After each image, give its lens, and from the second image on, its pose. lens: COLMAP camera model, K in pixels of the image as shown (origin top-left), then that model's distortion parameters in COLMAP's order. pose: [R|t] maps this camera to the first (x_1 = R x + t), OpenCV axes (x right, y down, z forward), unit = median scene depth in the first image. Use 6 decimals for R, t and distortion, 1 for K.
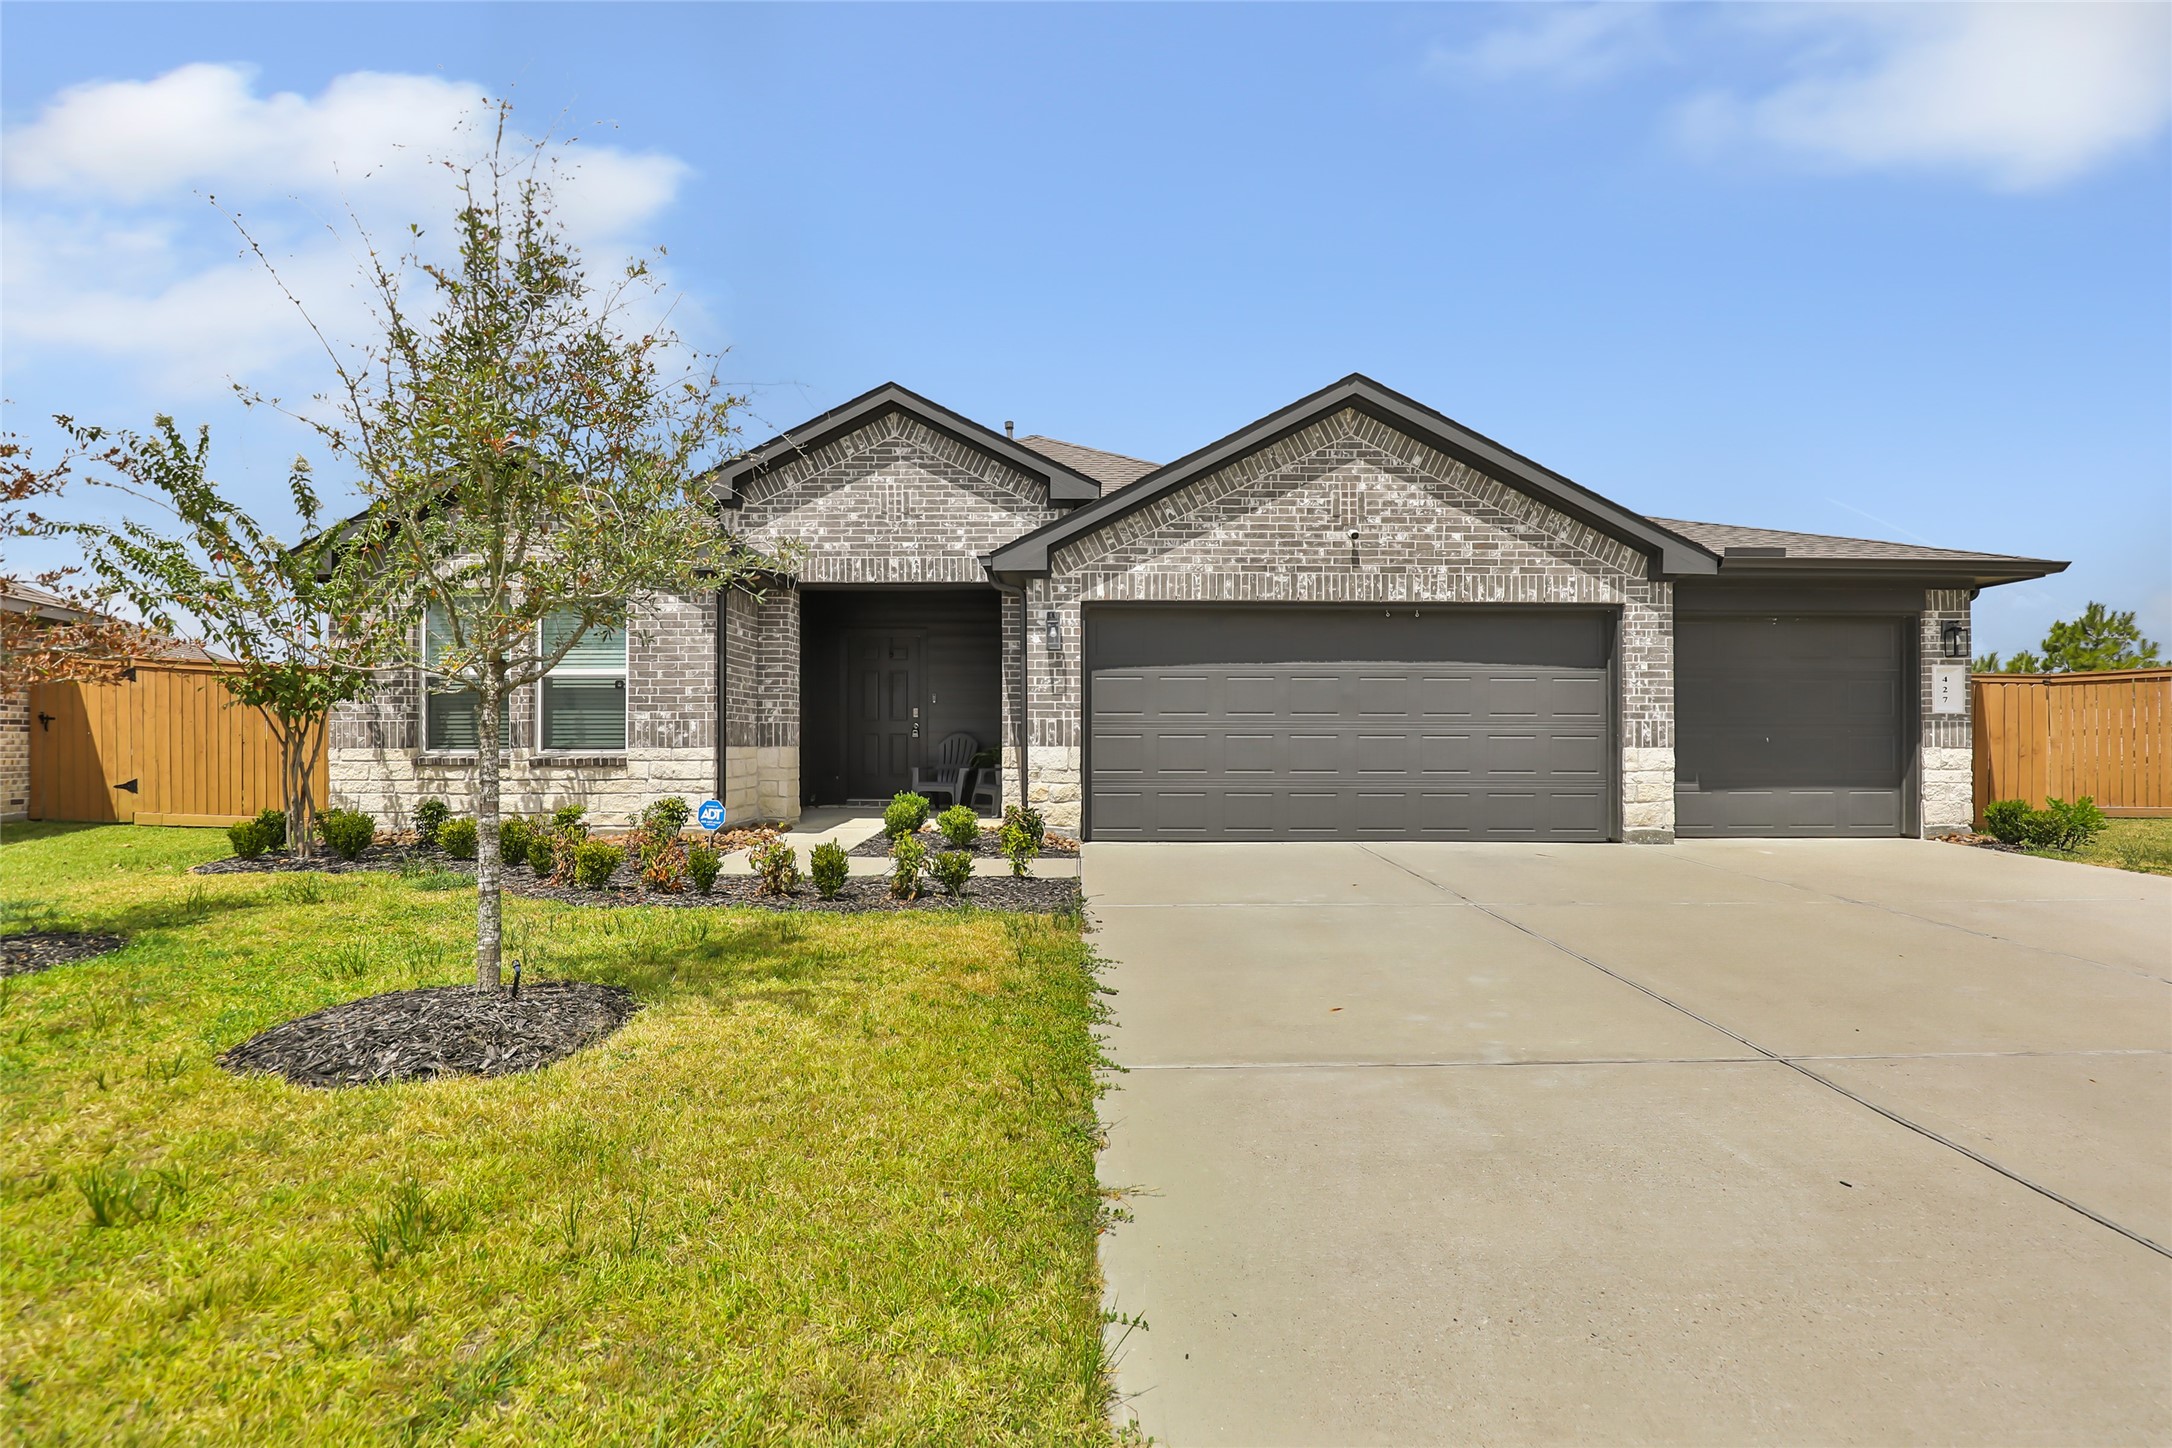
lens RADIAL K [[1032.6, 0, 1093.0], [0, 1032.6, 747.3], [0, 0, 1]] dist [0.000000, -0.000386]
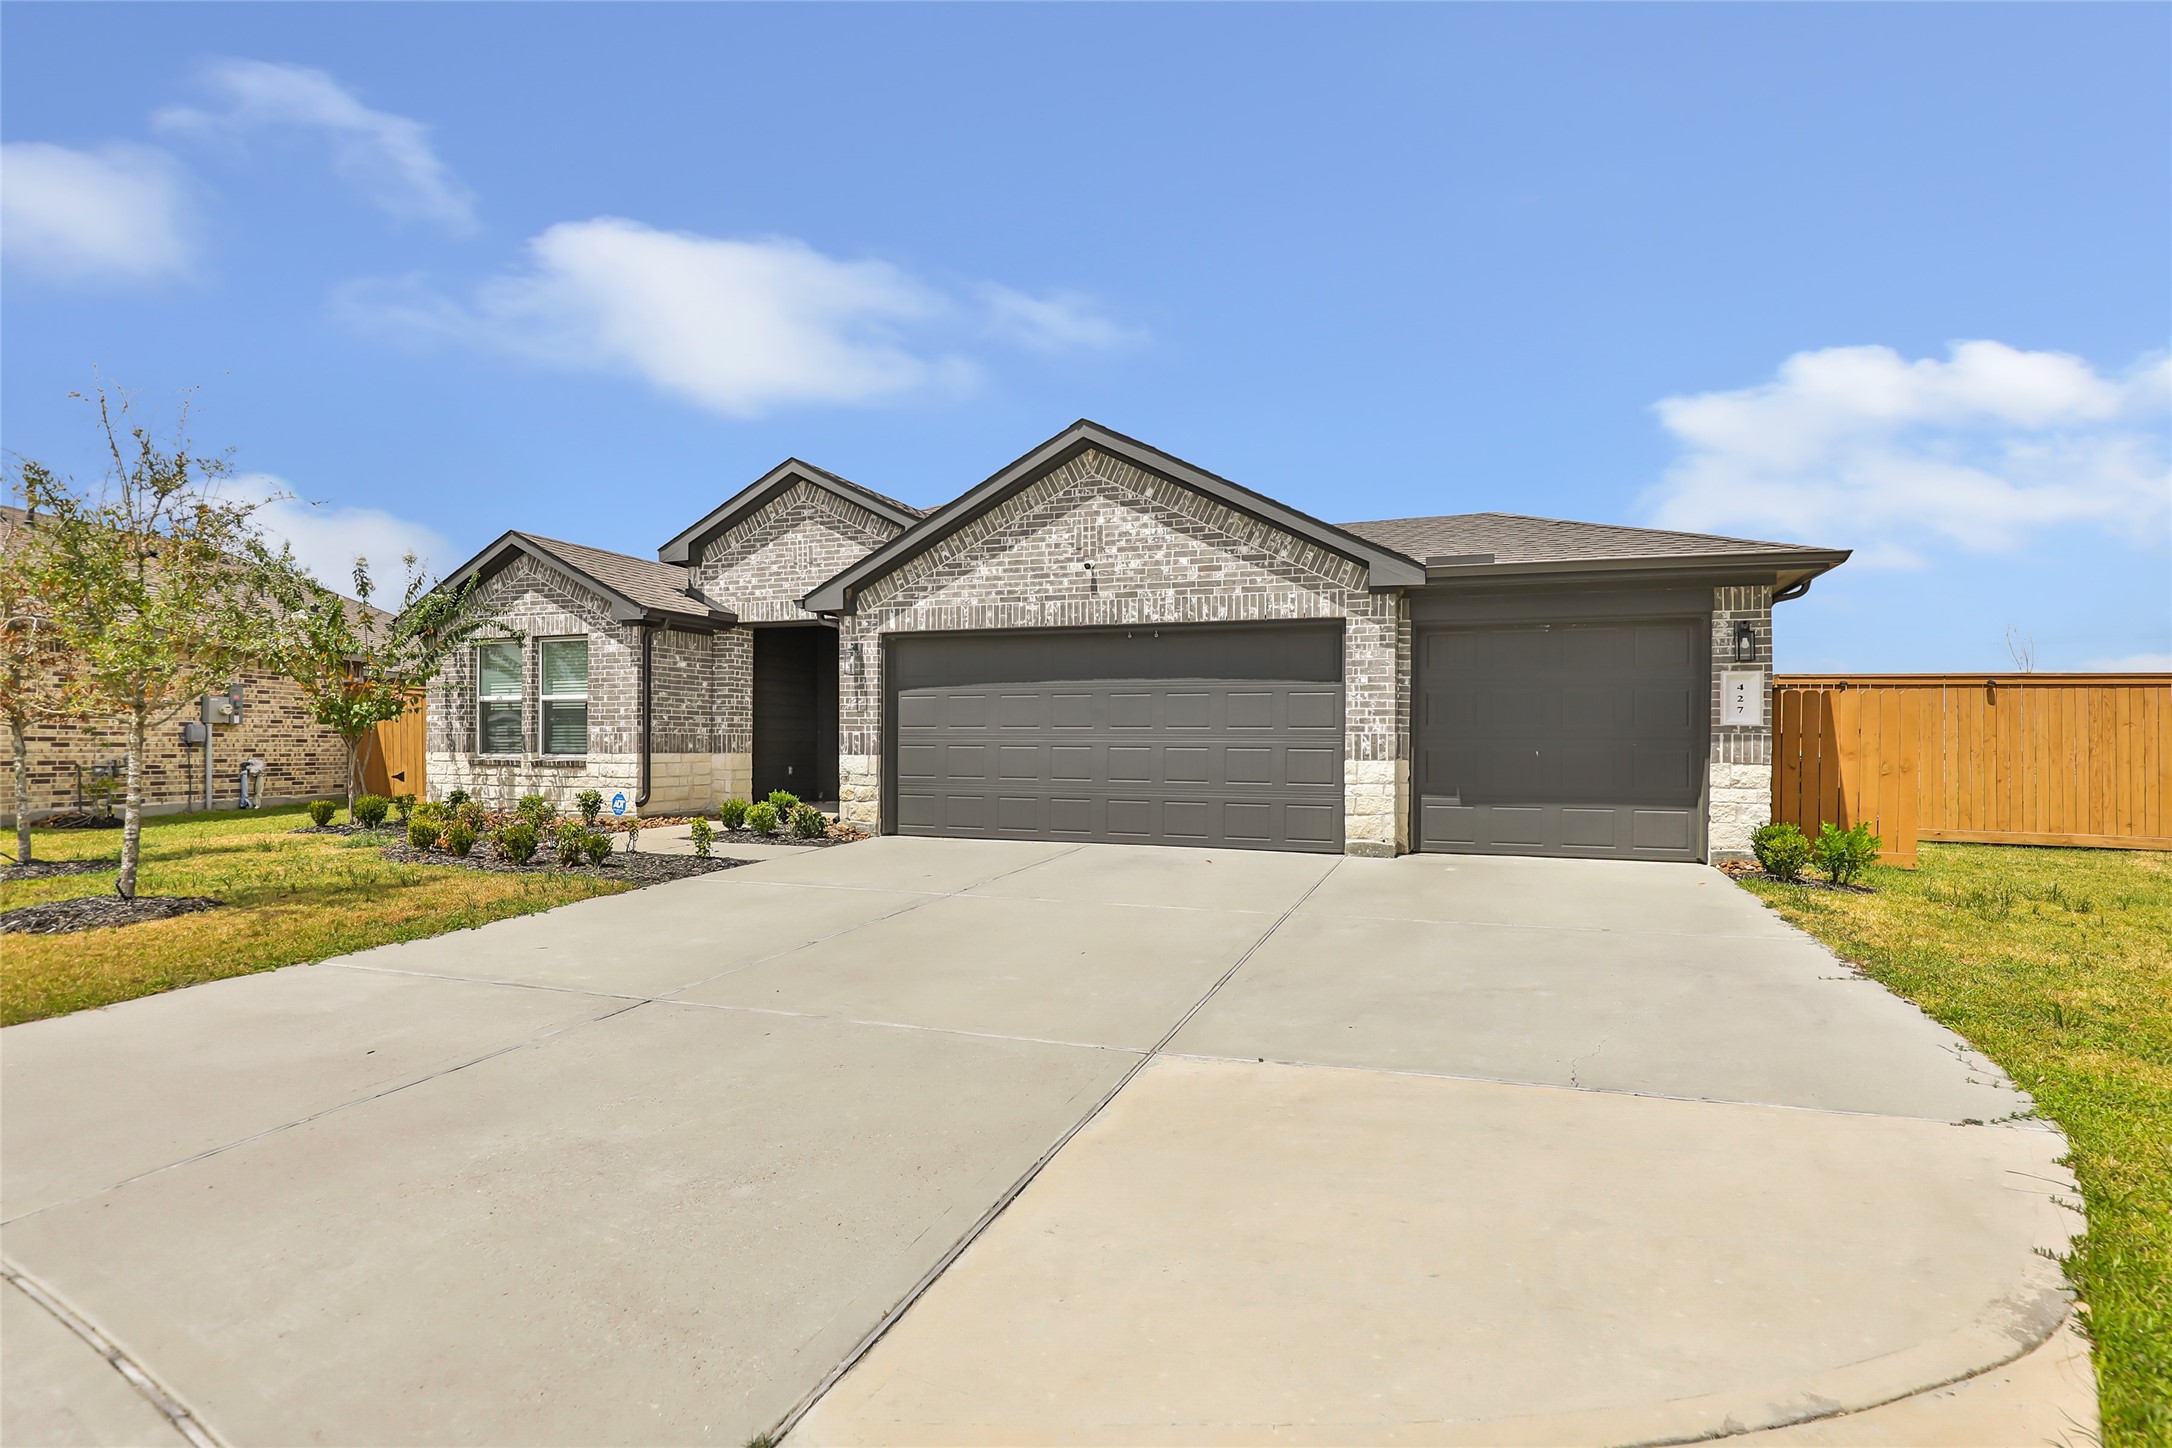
lens RADIAL K [[1007.6, 0, 1108.2], [0, 1007.6, 754.9], [0, 0, 1]] dist [0.015260, -0.000085]
pose [[0.940363, 0.007760, -0.340083, 0.633758], [-0.006632, 0.999968, 0.004480, -0.007902], [0.340107, -0.001957, 0.940385, -0.005663]]
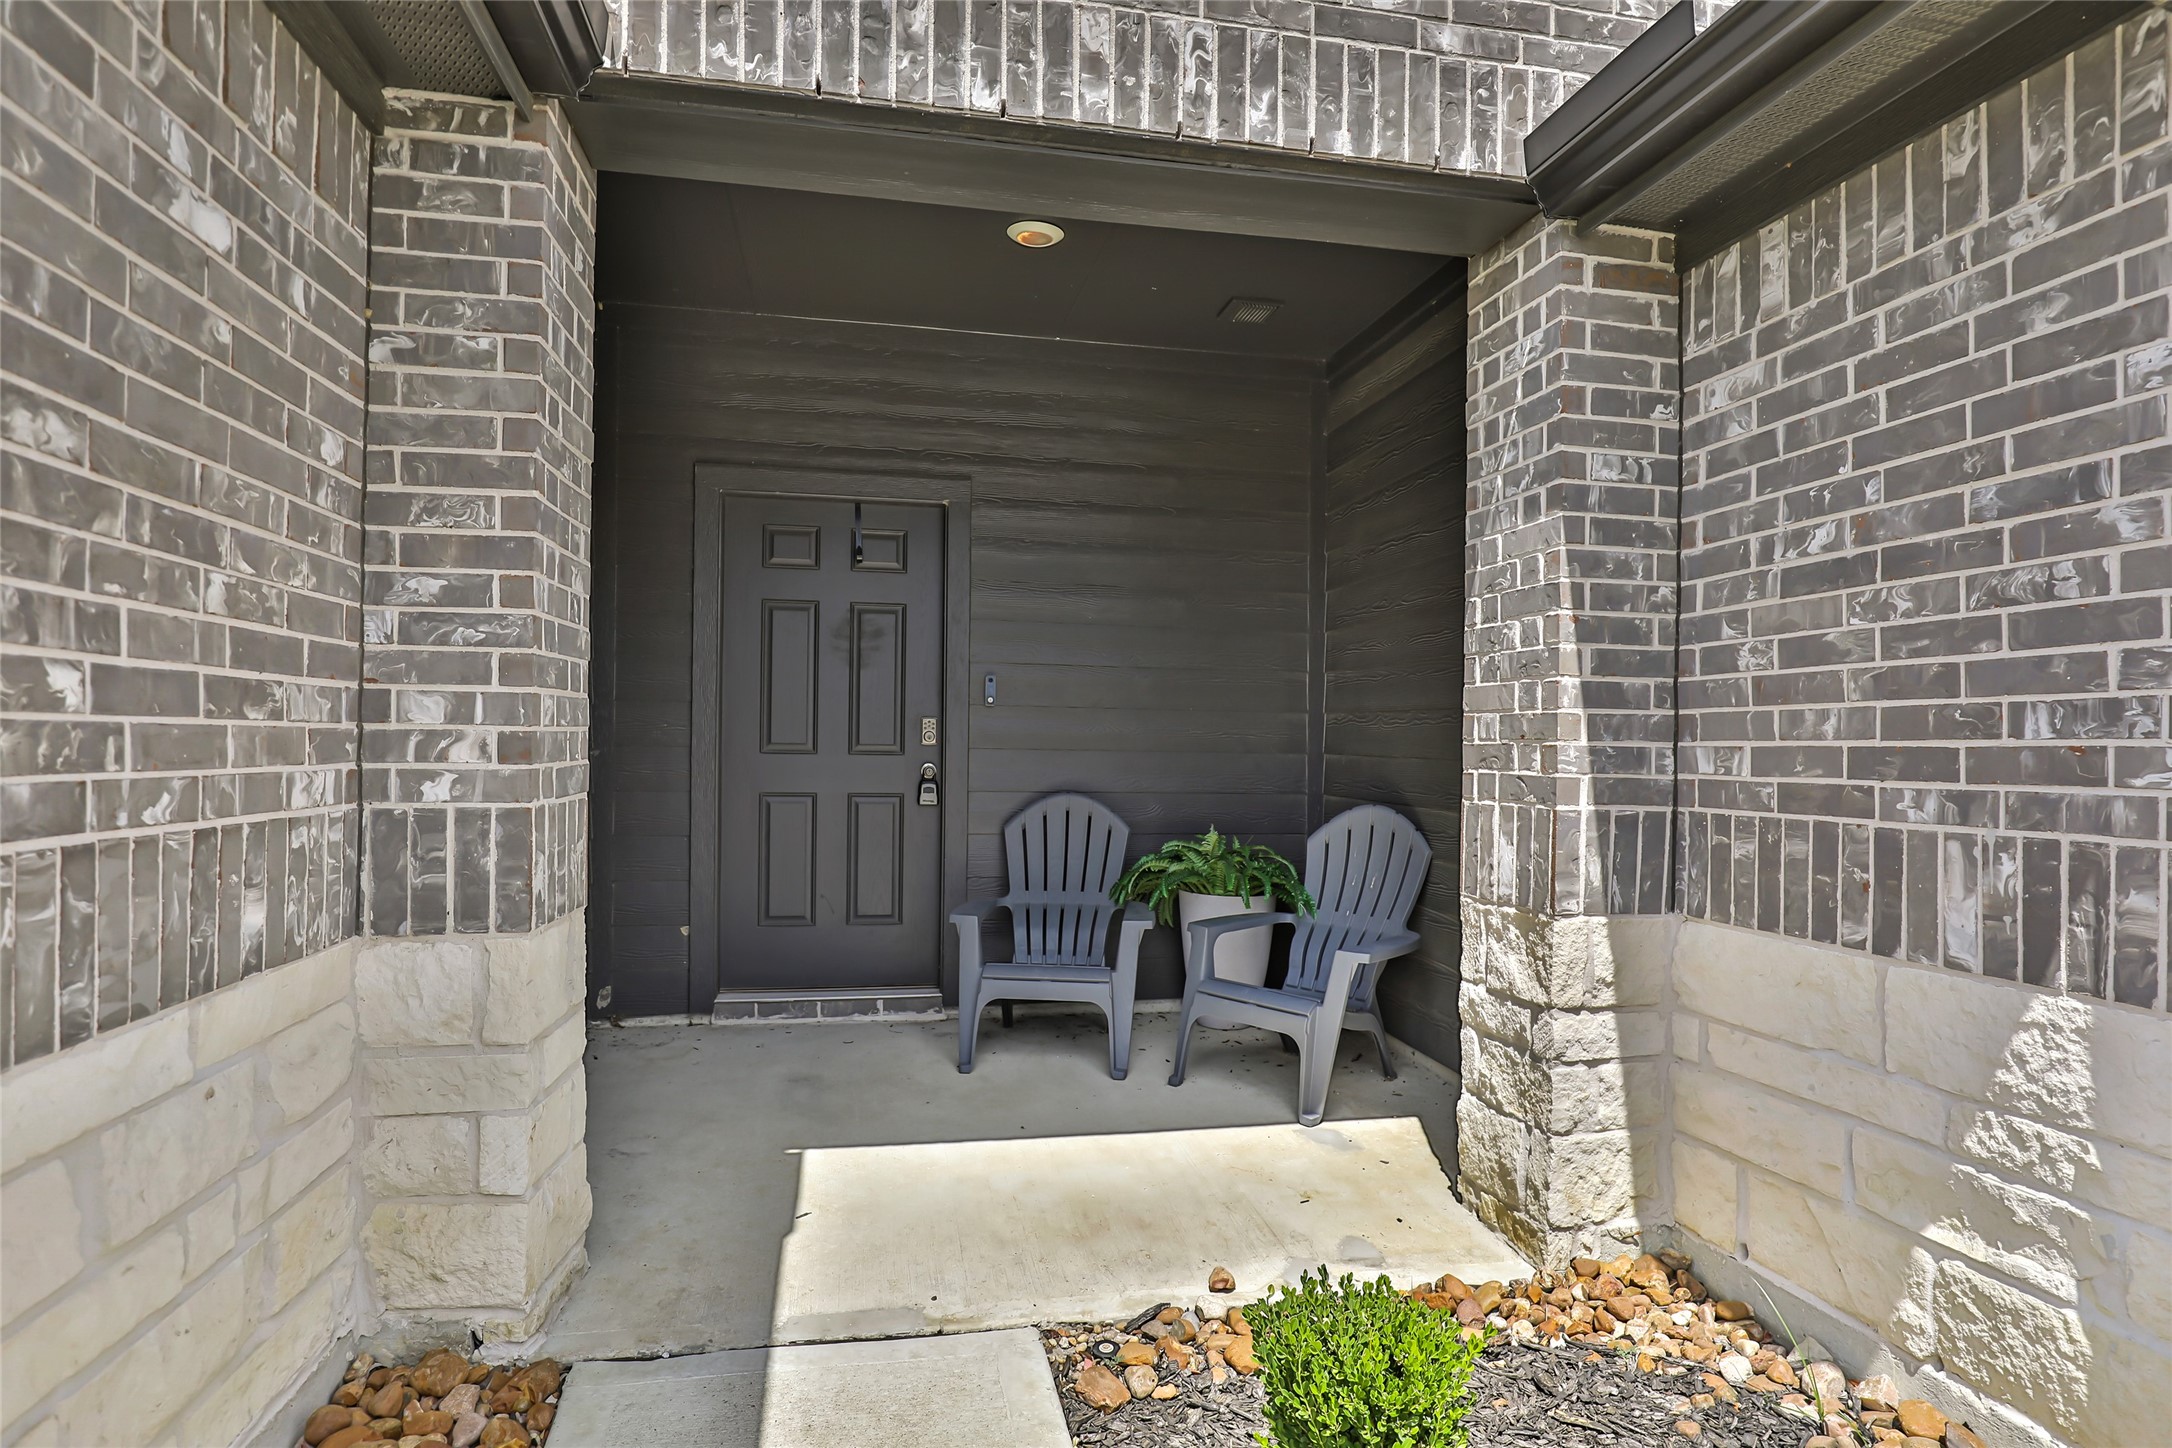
lens RADIAL K [[1148.4, 0, 1090.6], [0, 1148.4, 746.4], [0, 0, 1]] dist [-0.000437, -0.000049]
pose [[0.983995, 0.012026, 0.177792, -0.263799], [-0.012013, 0.999927, -0.001150, -0.040775], [-0.177793, -0.001004, 0.984067, 0.878682]]
